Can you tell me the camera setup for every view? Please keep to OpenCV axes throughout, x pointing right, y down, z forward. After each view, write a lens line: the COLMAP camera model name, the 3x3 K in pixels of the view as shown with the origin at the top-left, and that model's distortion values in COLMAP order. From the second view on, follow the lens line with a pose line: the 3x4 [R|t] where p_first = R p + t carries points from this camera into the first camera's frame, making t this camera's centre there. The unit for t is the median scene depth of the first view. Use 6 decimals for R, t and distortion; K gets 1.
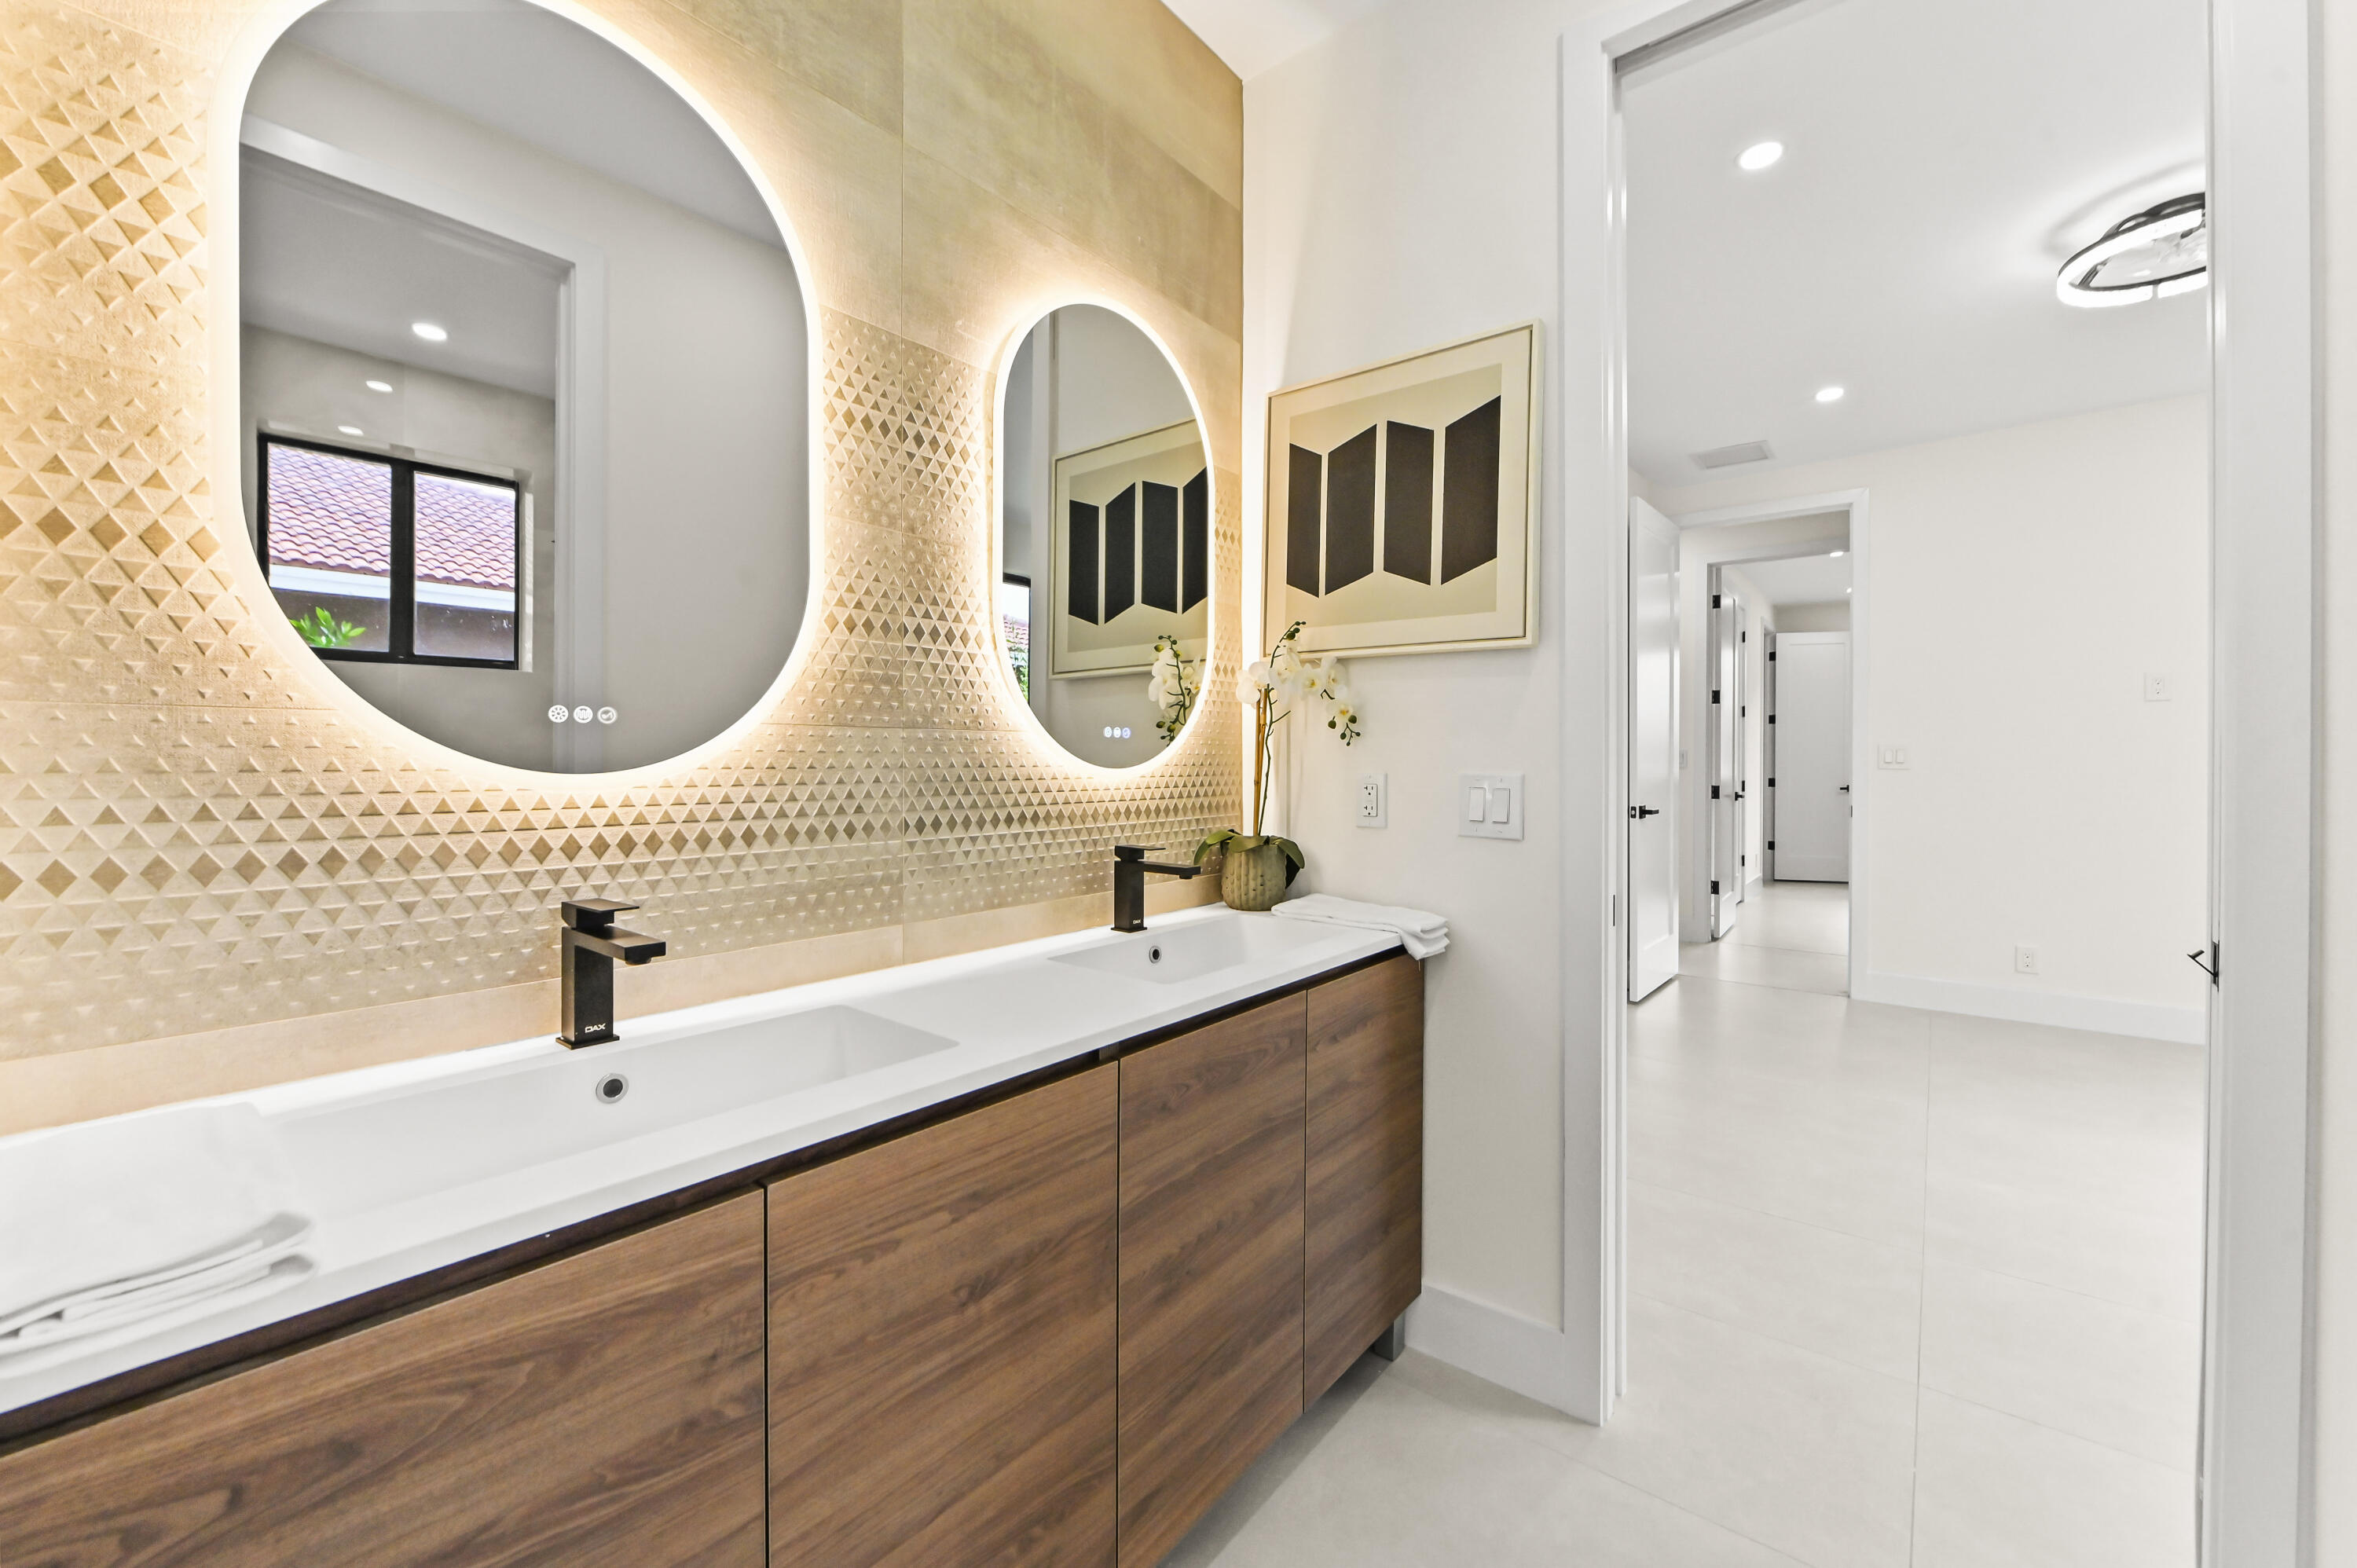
lens RADIAL K [[938.0, 0, 1175.4], [0, 938.0, 757.0], [0, 0, 1]] dist [-0.008812, 0.000051]
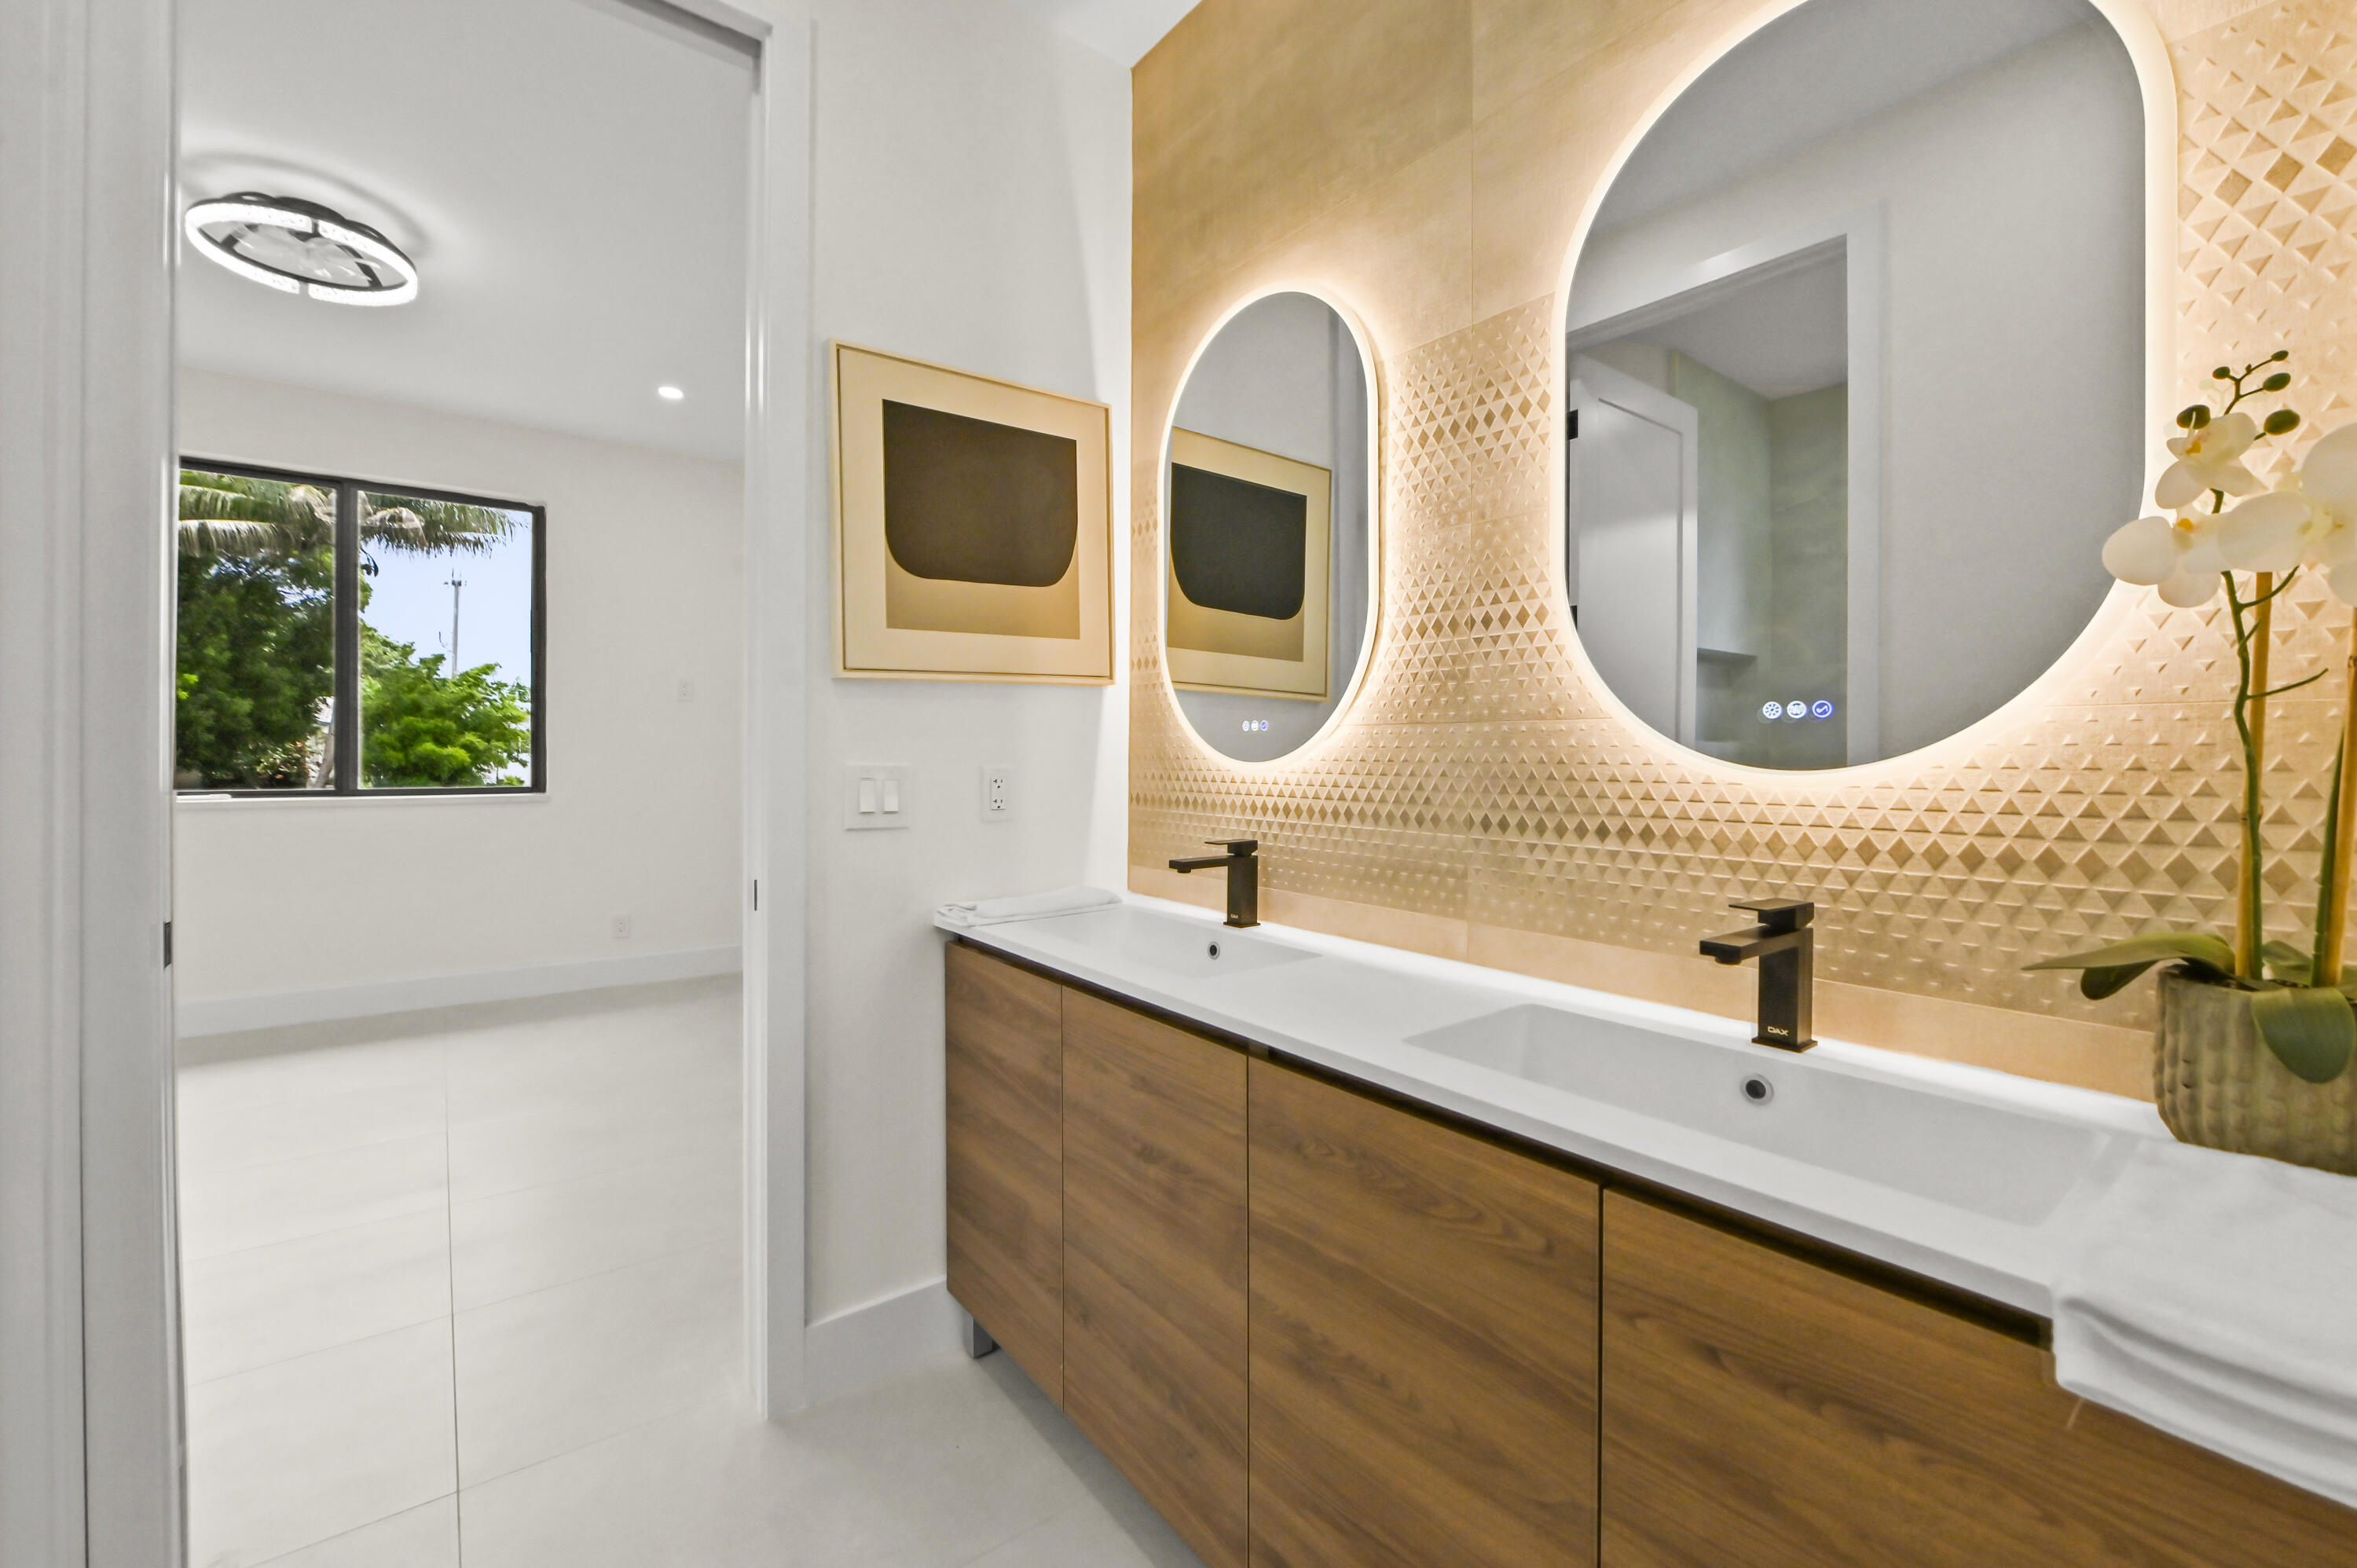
lens RADIAL K [[975.7, 0, 1181.5], [0, 975.7, 747.6], [0, 0, 1]] dist [-0.007968, -0.000142]
pose [[-0.231164, -0.007168, -0.972888, 0.661280], [-0.001609, 0.999974, -0.006986, 0.002813], [0.972913, -0.000049, -0.231170, 0.805208]]
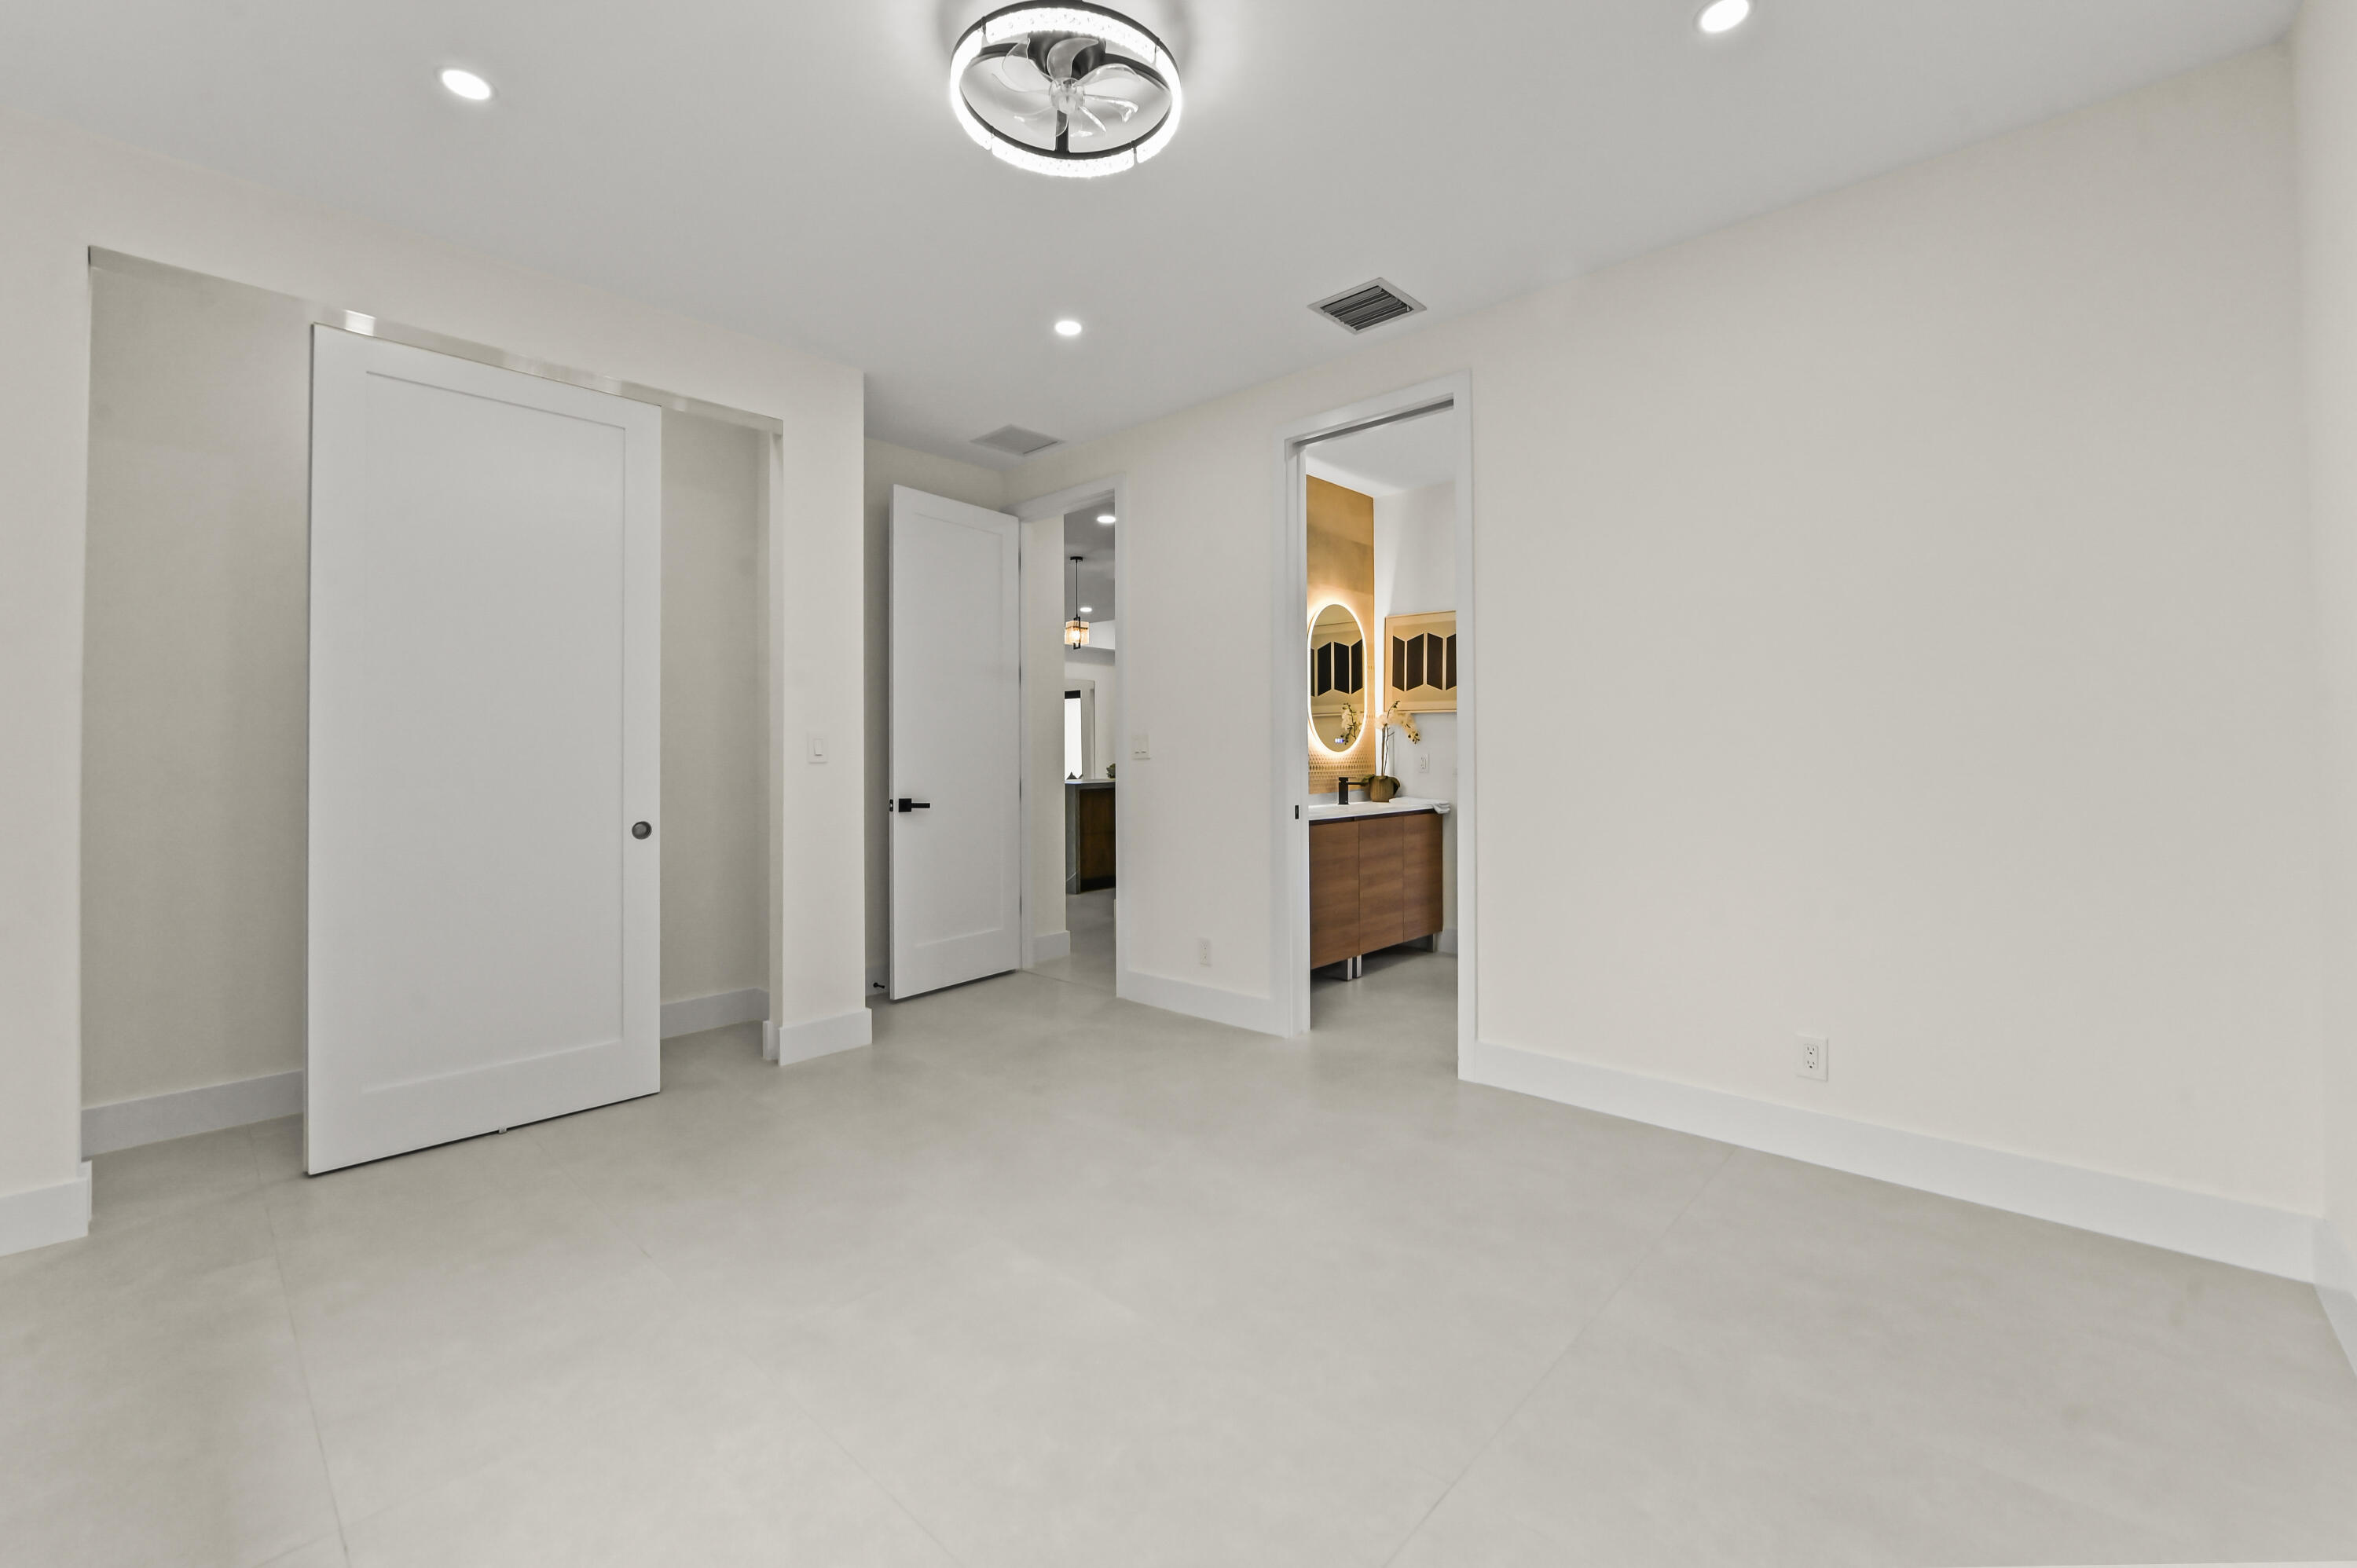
lens RADIAL K [[944.7, 0, 1180.7], [0, 944.7, 719.9], [0, 0, 1]] dist [-0.007011, -0.000252]
pose [[0.997400, -0.007757, -0.071649, -0.378396], [0.005981, 0.999671, -0.024962, -0.020969], [0.071819, 0.024469, 0.997118, -2.258928]]
